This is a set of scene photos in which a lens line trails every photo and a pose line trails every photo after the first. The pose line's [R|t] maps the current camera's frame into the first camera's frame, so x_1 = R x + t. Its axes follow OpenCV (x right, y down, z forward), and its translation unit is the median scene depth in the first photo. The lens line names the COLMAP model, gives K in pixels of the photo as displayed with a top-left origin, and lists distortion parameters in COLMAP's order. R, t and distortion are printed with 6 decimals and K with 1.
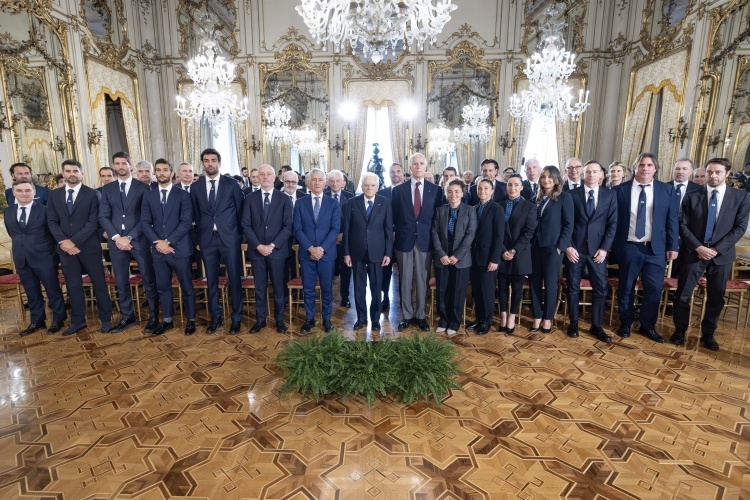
lens RADIAL K [[402.1, 0, 367.8], [0, 402.1, 252.6], [0, 0, 1]] dist [0.001289, 0.000801]
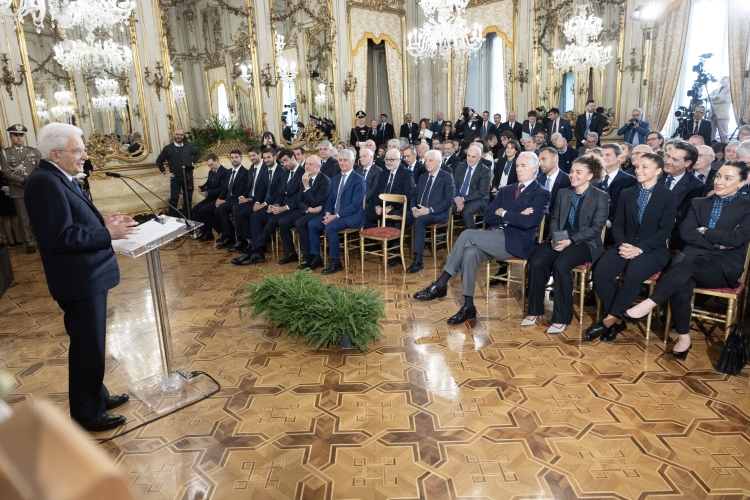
lens RADIAL K [[530.9, 0, 375.0], [0, 530.9, 250.0], [0, 0, 1]] dist [-0.000401, 0.001109]
pose [[0.728745, 0.129849, -0.672361, 0.340880], [-0.084545, 0.991406, 0.099829, -0.005992], [0.679546, -0.015905, 0.733460, 0.032929]]
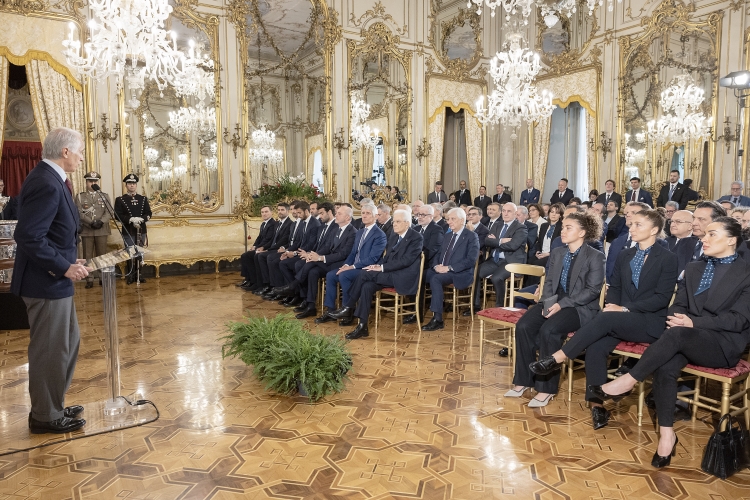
lens RADIAL K [[533.2, 0, 375.0], [0, 533.2, 250.0], [0, 0, 1]] dist [-0.003002, 0.003807]
pose [[0.572110, 0.080006, -0.816265, 0.404996], [-0.147225, 0.989083, -0.006244, -0.000179], [0.806855, 0.123747, 0.577644, 0.122516]]
